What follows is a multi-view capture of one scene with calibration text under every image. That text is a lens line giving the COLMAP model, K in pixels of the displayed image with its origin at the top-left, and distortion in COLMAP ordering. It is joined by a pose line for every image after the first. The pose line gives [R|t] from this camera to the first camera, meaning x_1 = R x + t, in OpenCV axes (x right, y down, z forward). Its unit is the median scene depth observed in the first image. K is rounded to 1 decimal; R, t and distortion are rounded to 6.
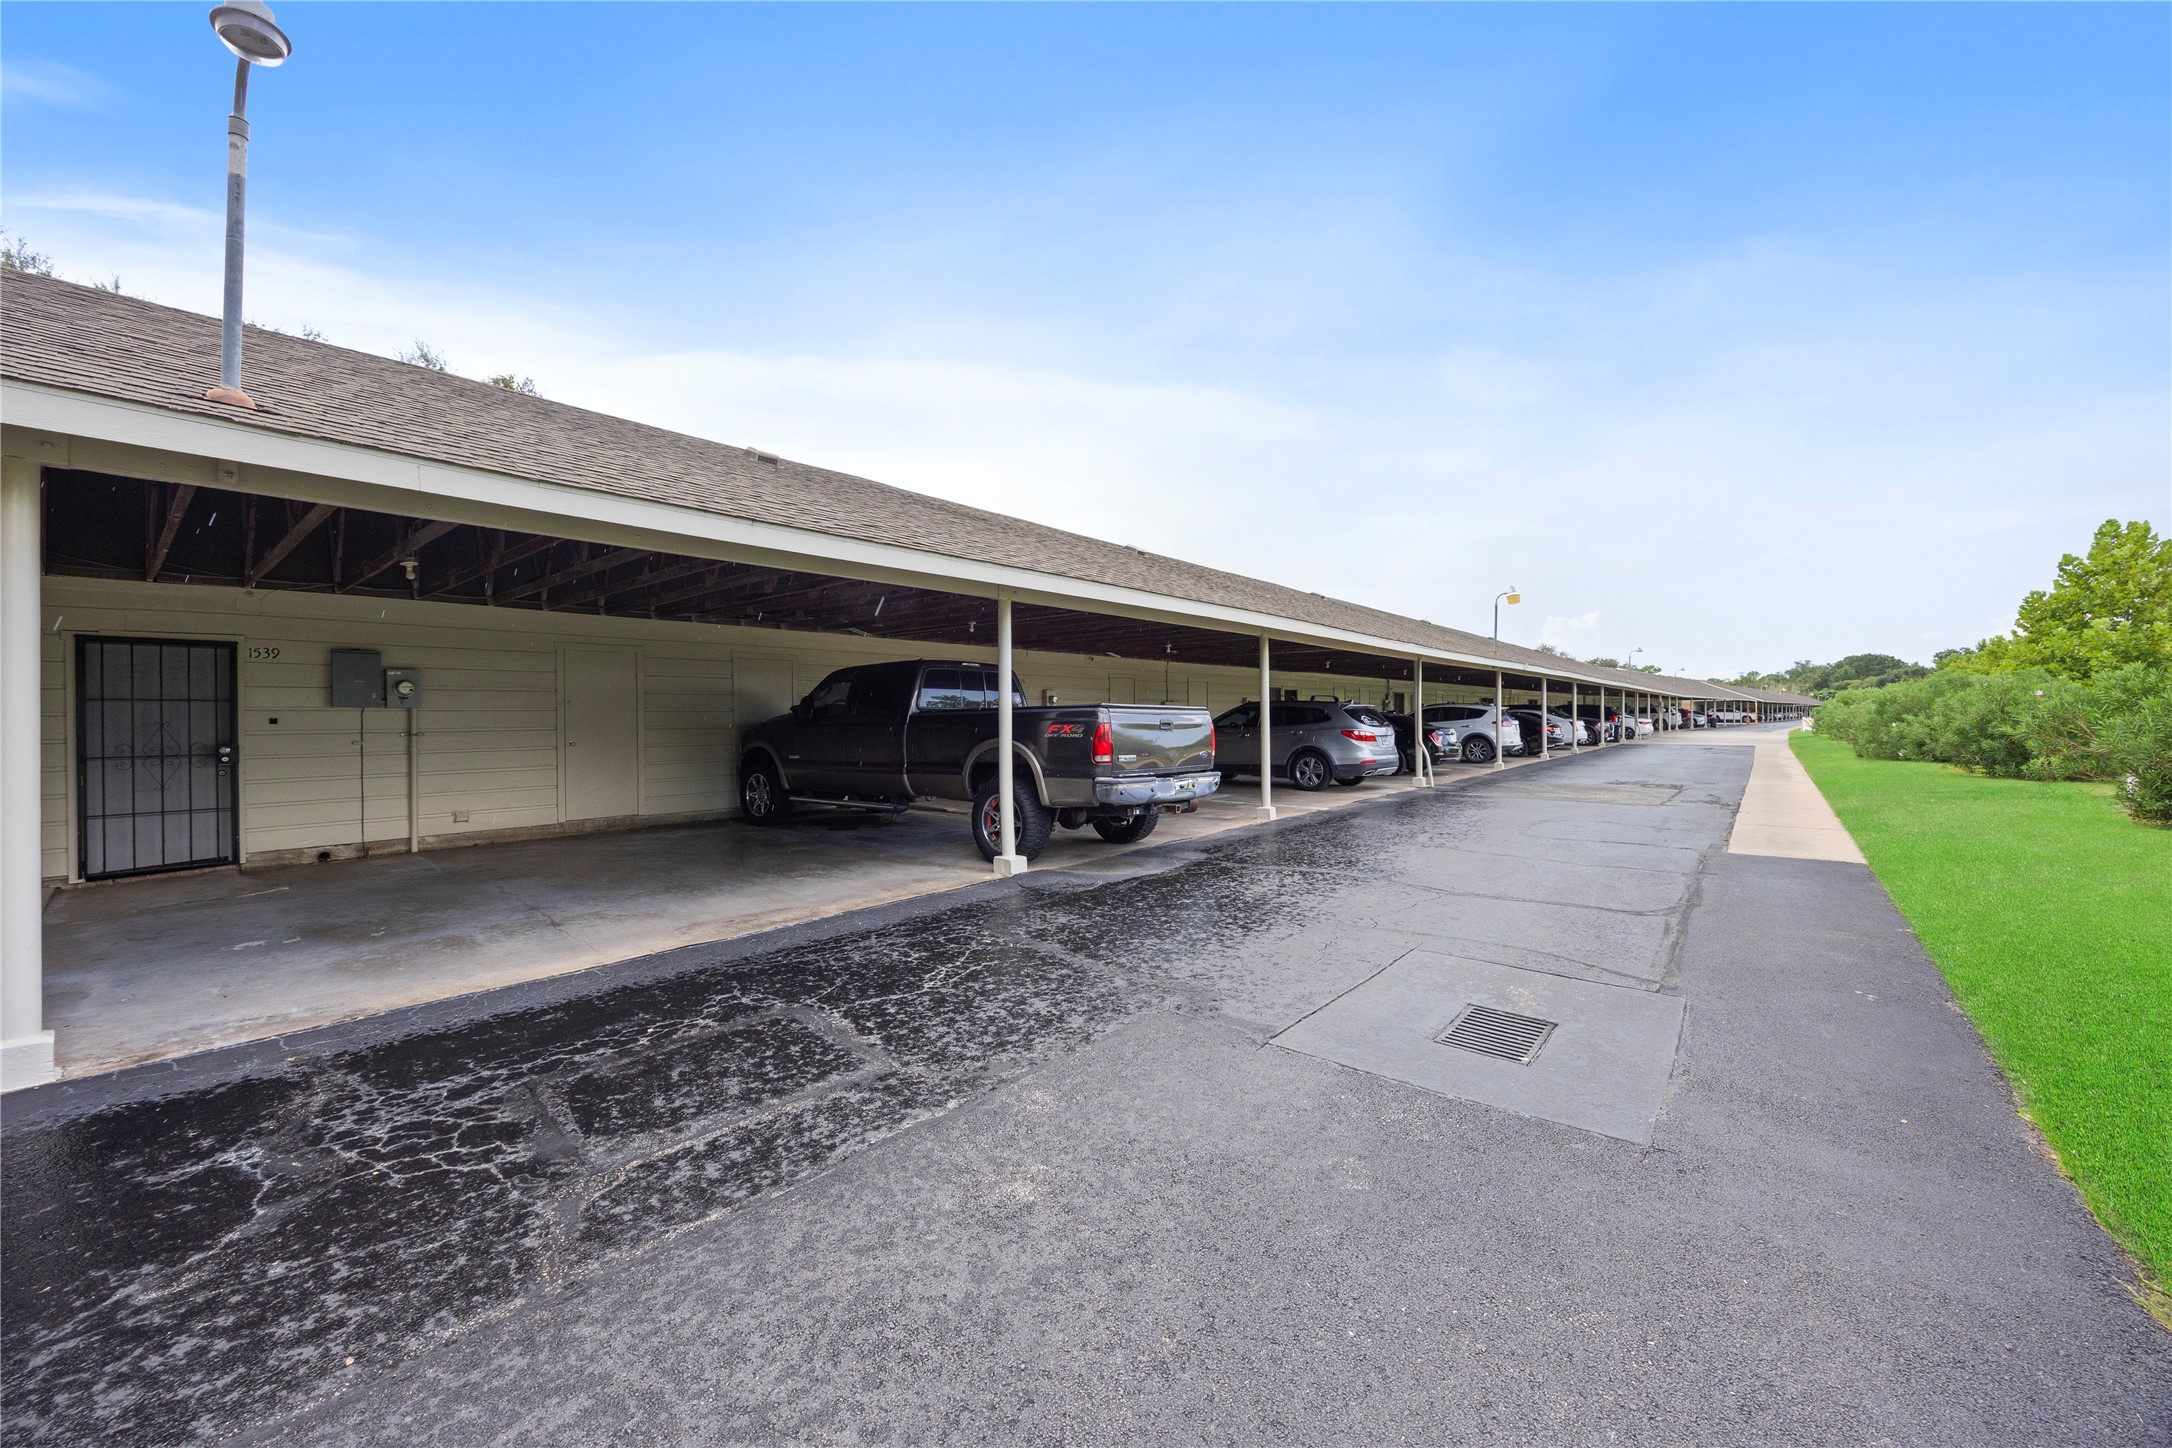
lens RADIAL K [[845.0, 0, 1059.6], [0, 845.0, 708.2], [0, 0, 1]] dist [0.003509, 0.000272]
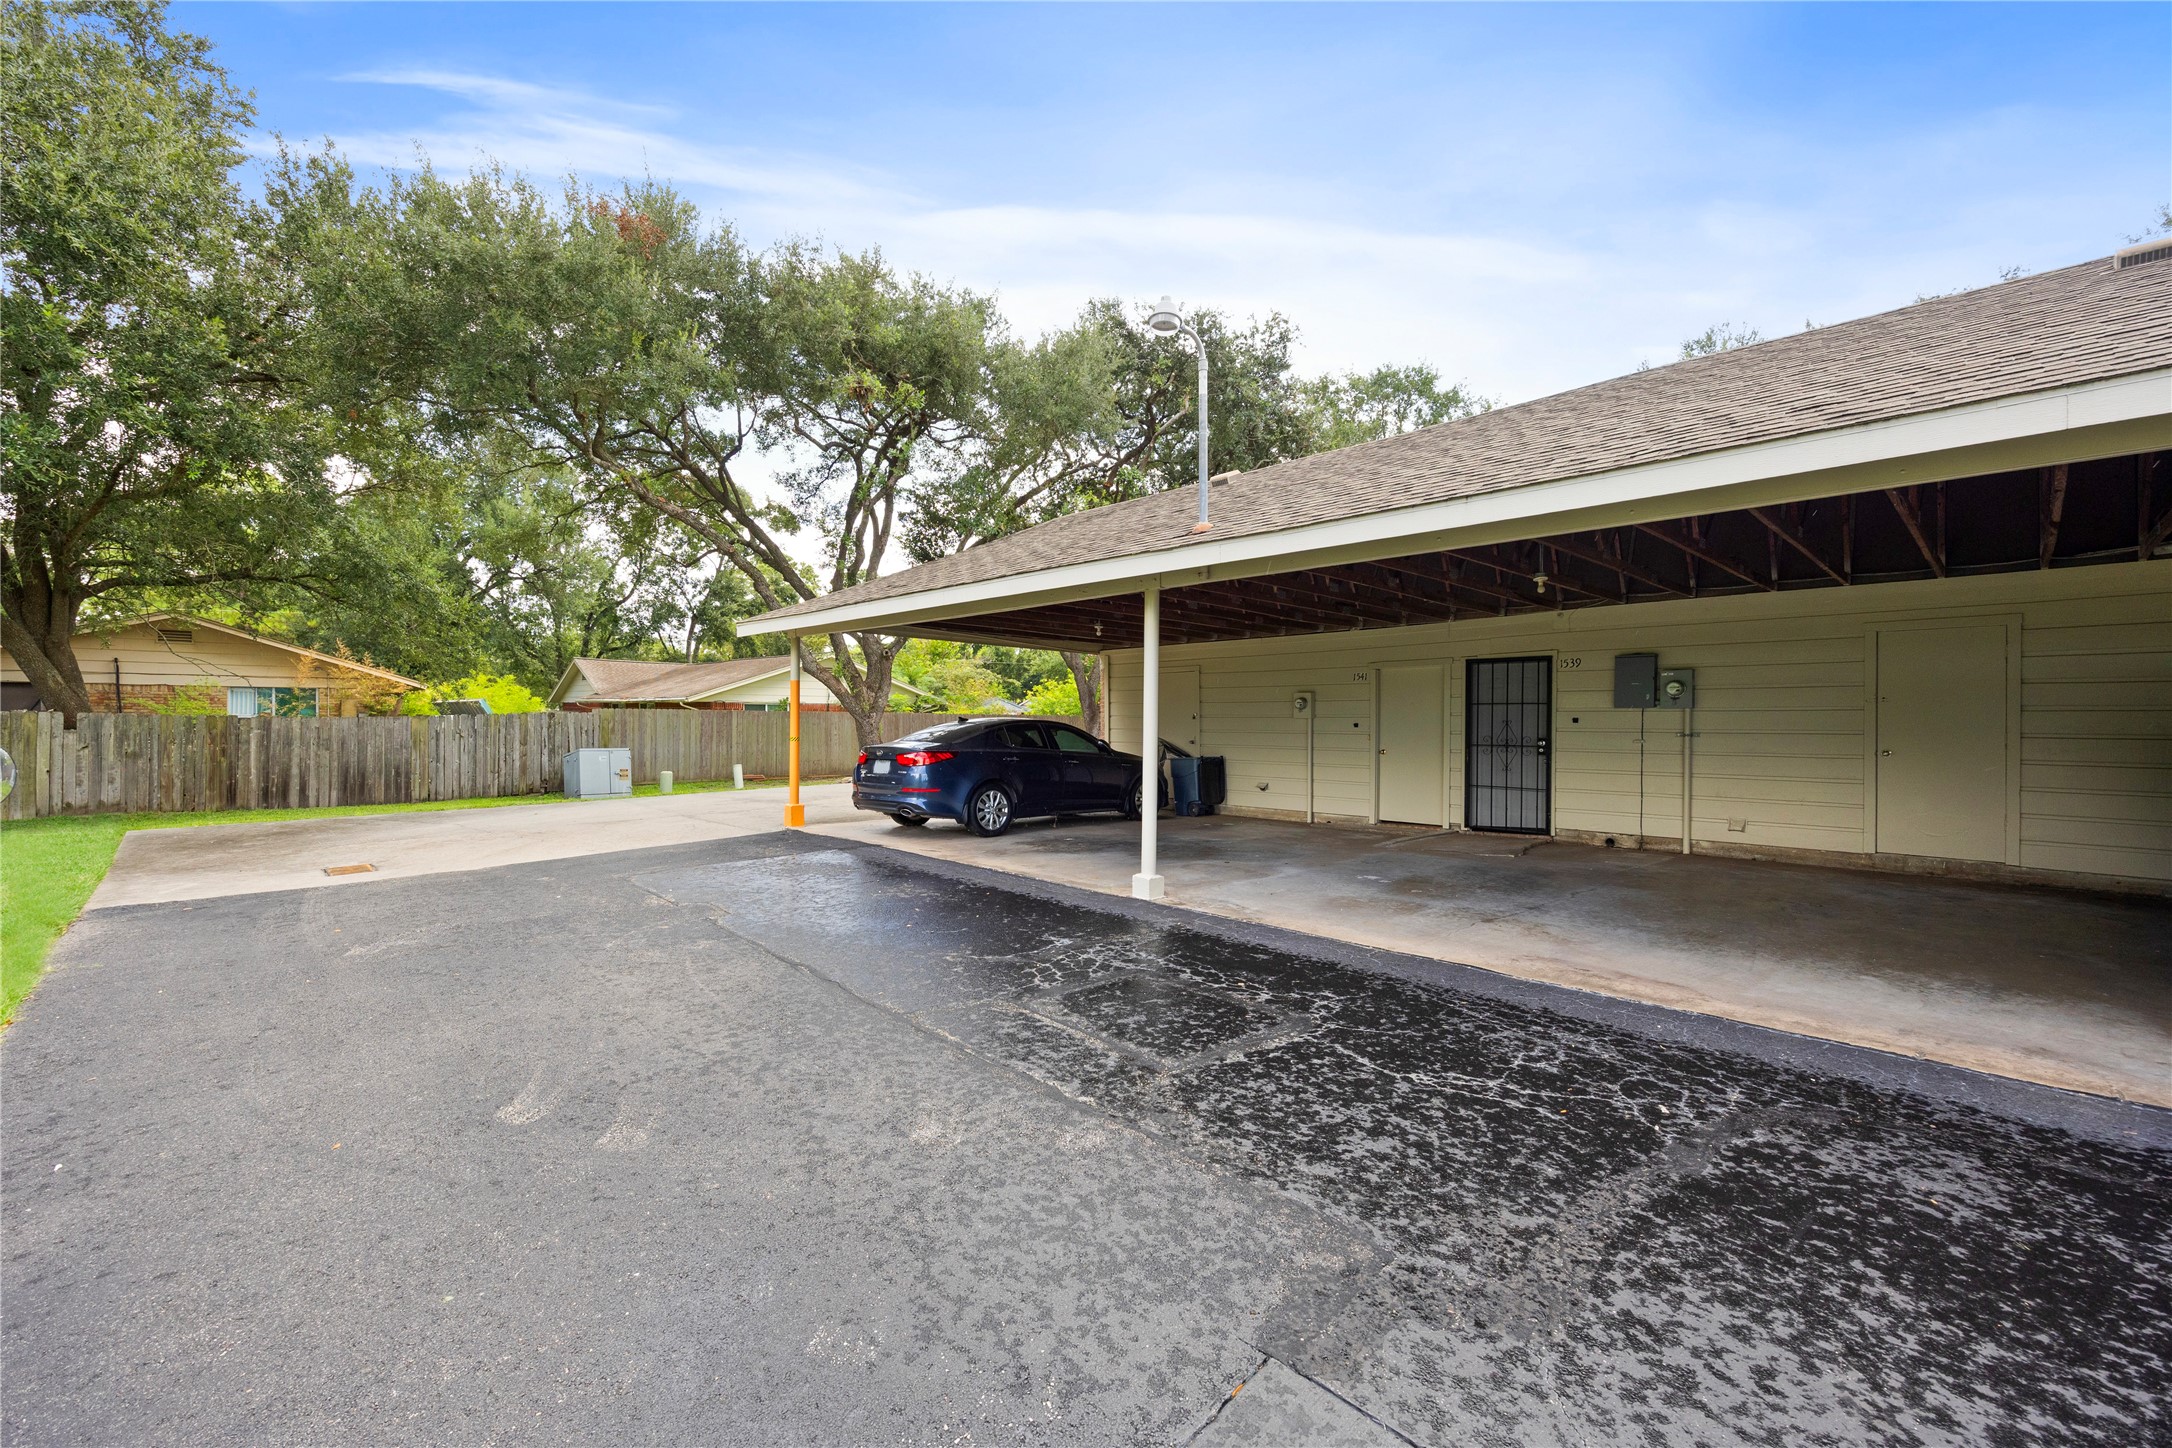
lens RADIAL K [[872.4, 0, 1068.9], [0, 872.4, 717.6], [0, 0, 1]] dist [0.011828, 0.000212]
pose [[-0.107211, 0.005210, -0.994223, 0.659944], [0.008220, 0.999957, 0.004354, 0.000290], [0.994202, -0.007706, -0.107249, 0.780796]]
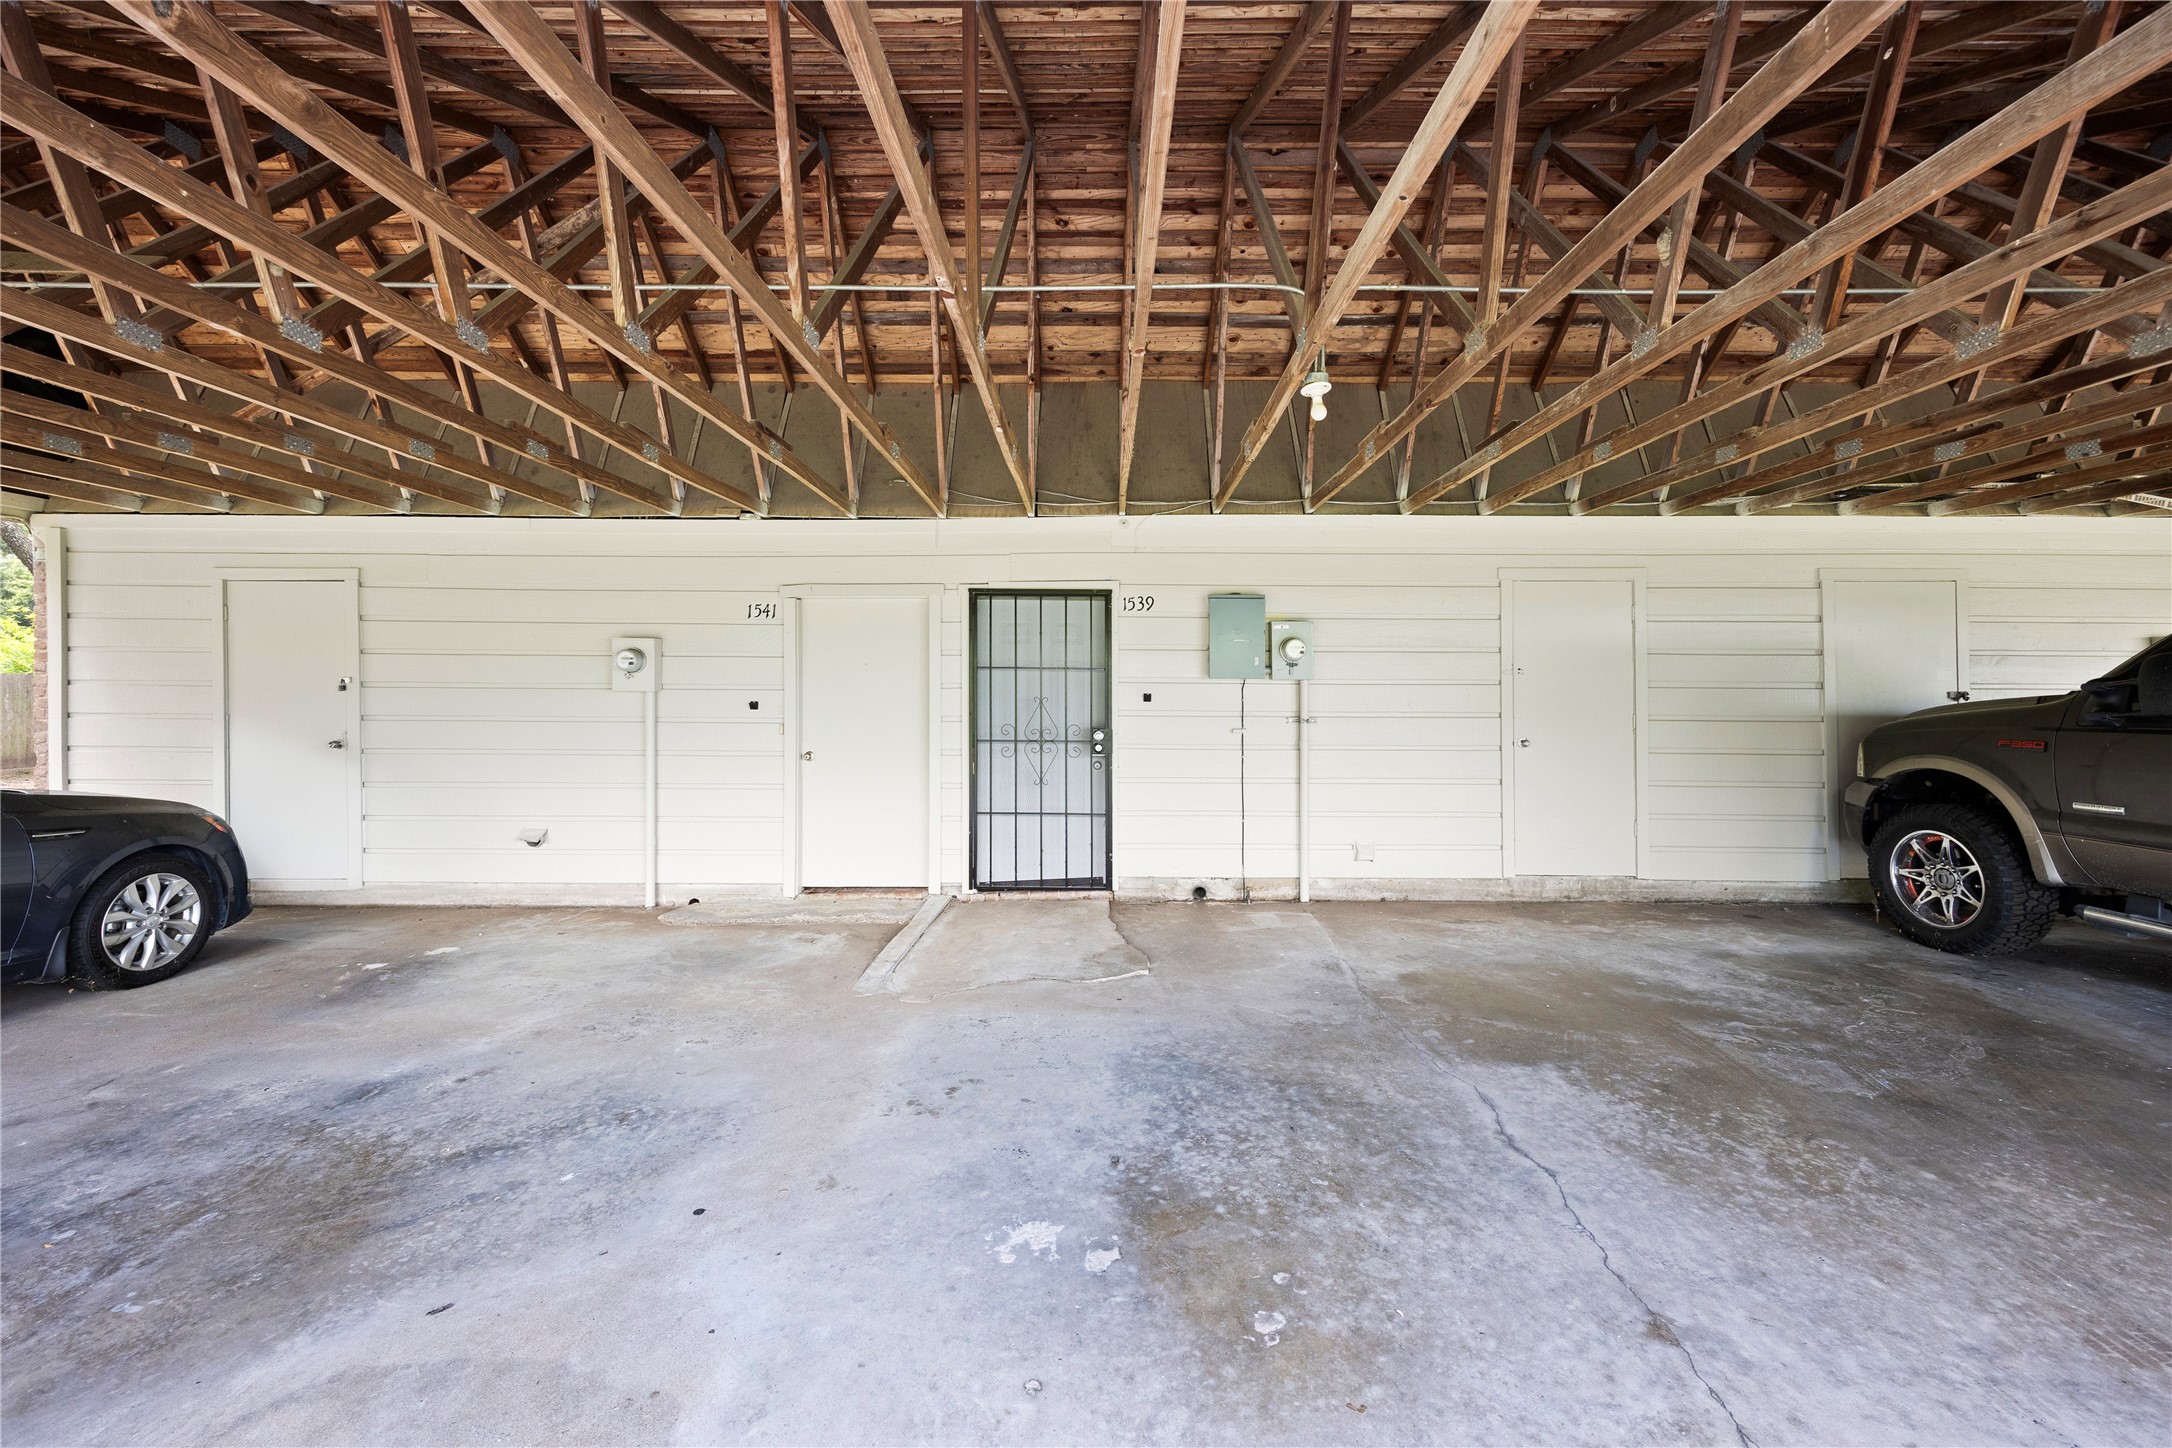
lens RADIAL K [[872.4, 0, 1110.0], [0, 872.4, 685.4], [0, 0, 1]] dist [0.011828, 0.000212]
pose [[0.663846, 0.011906, -0.747774, -0.714141], [-0.003305, 0.999910, 0.012986, -0.007879], [0.747862, -0.006150, 0.663826, 0.877872]]
